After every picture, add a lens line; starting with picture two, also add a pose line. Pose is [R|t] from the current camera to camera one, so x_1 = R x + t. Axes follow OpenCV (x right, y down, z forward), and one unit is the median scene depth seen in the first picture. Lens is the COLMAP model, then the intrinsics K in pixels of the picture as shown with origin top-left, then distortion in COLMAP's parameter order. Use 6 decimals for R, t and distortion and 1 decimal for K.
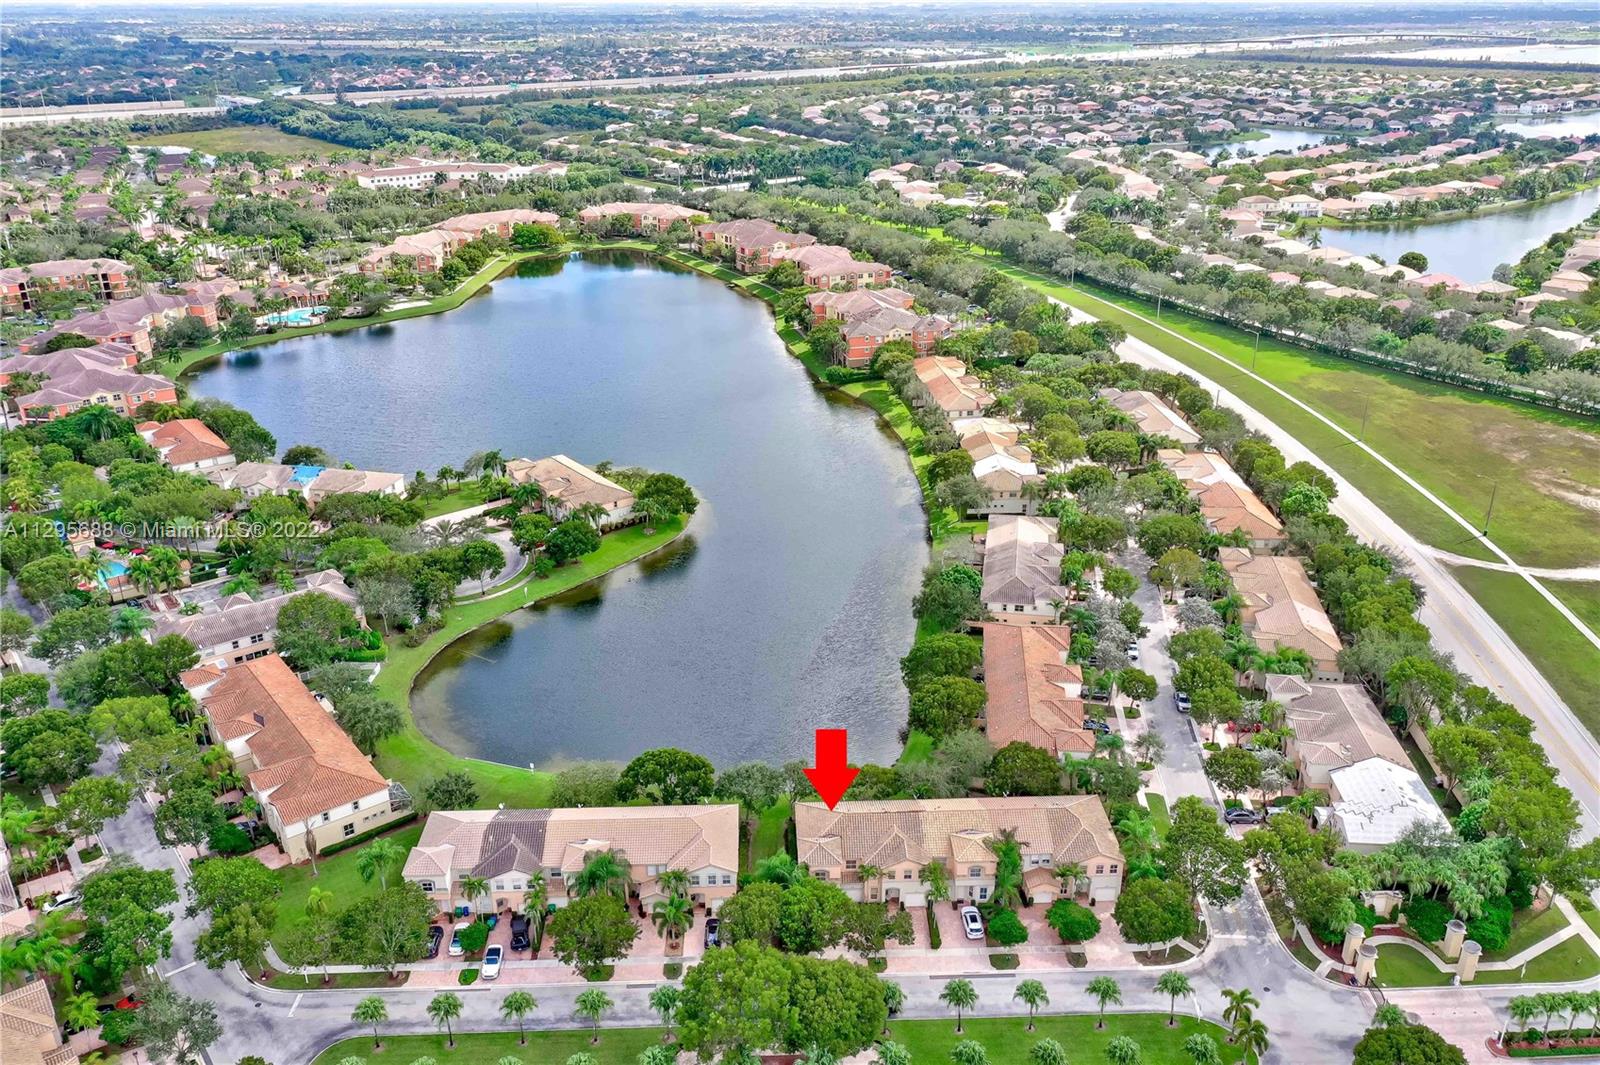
lens RADIAL K [[1289.7, 0, 800.0], [0, 1289.7, 532.5], [0, 0, 1]] dist [-0.000009, -0.000729]
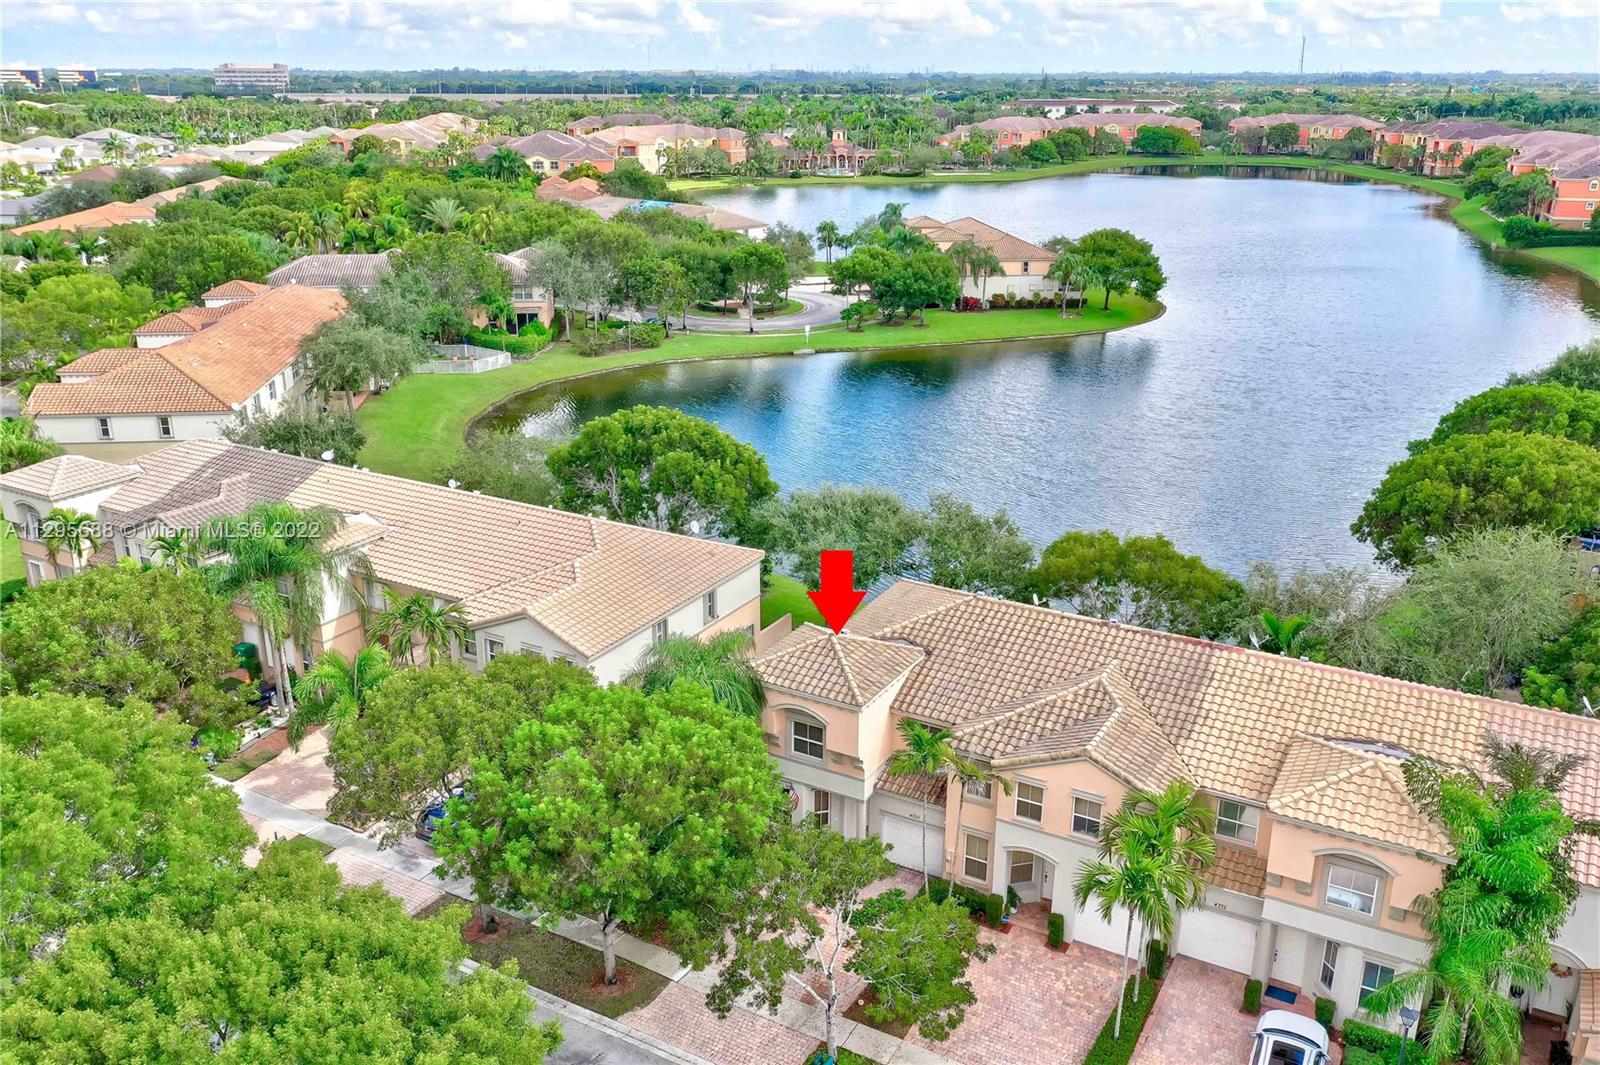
lens RADIAL K [[1289.7, 0, 800.0], [0, 1289.7, 532.5], [0, 0, 1]] dist [-0.000009, -0.000729]
pose [[0.845054, 0.173444, -0.505767, 0.144543], [-0.213129, 0.976796, -0.021127, 0.203595], [0.490366, 0.125647, 0.862411, 0.658021]]
